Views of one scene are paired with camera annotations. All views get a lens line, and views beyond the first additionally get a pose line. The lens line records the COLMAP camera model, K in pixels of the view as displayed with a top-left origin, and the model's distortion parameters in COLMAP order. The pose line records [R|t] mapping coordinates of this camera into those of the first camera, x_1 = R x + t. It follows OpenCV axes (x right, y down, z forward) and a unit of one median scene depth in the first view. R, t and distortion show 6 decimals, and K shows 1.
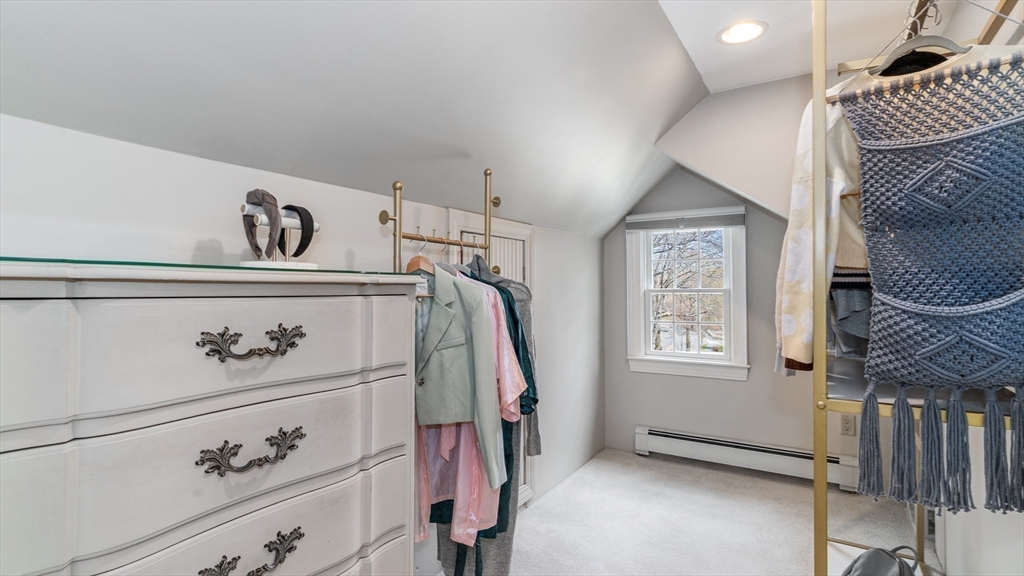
lens RADIAL K [[495.0, 0, 512.0], [0, 495.0, 288.0], [0, 0, 1]] dist [-0.000424, 0.000027]
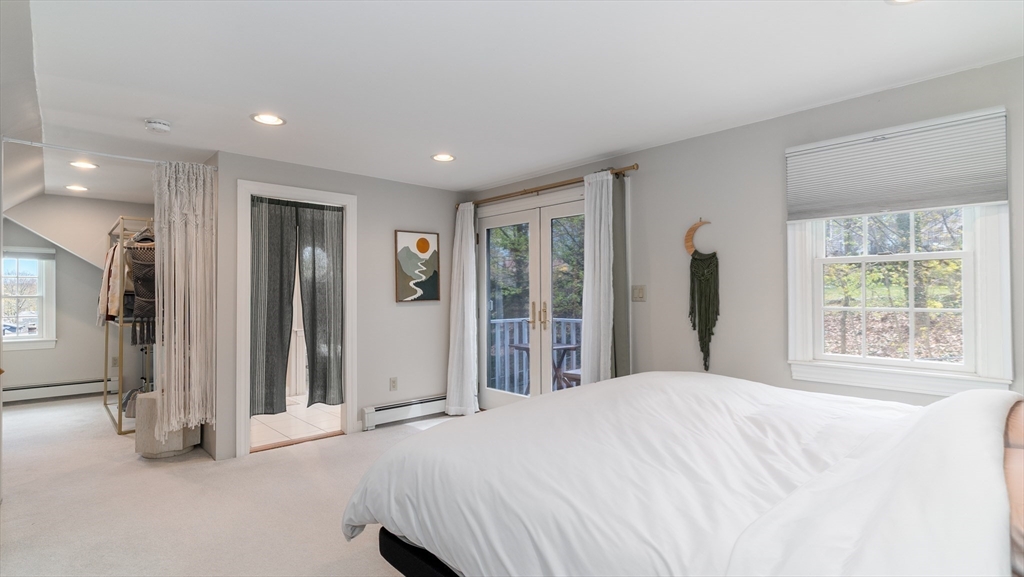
lens RADIAL K [[495.0, 0, 512.0], [0, 495.0, 288.5], [0, 0, 1]] dist [-0.000424, 0.000027]
pose [[0.256724, 0.011045, 0.966422, -2.261969], [-0.000590, 0.999936, -0.011271, -0.014292], [-0.966485, 0.002323, 0.256714, -2.855267]]
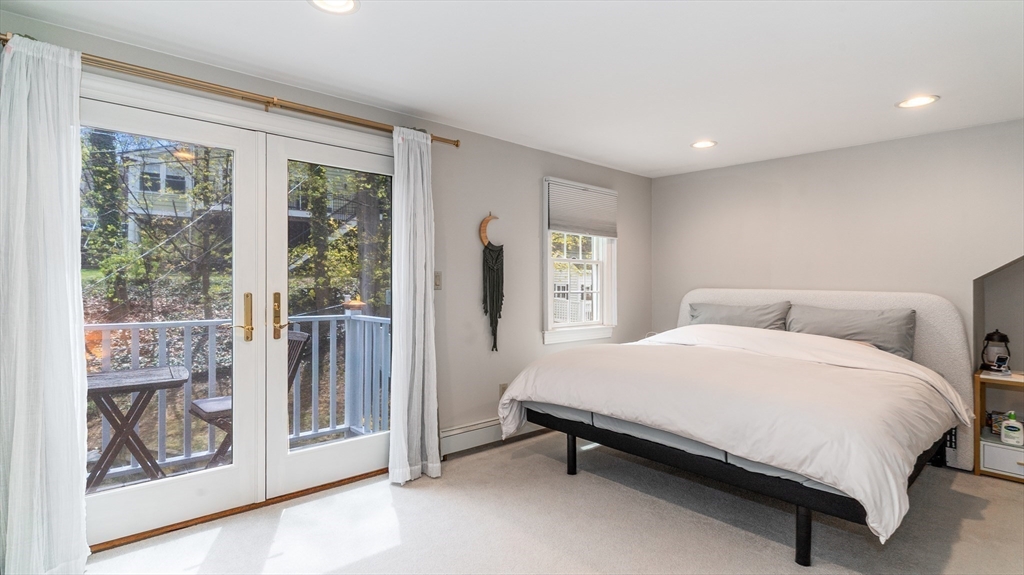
lens RADIAL K [[498.5, 0, 508.9], [0, 498.5, 283.7], [0, 0, 1]] dist [0.001412, -0.000239]
pose [[-0.963910, -0.005961, 0.266162, 2.650088], [-0.007214, 0.999967, -0.003729, 0.041003], [-0.266131, -0.005515, -0.963921, 3.517092]]
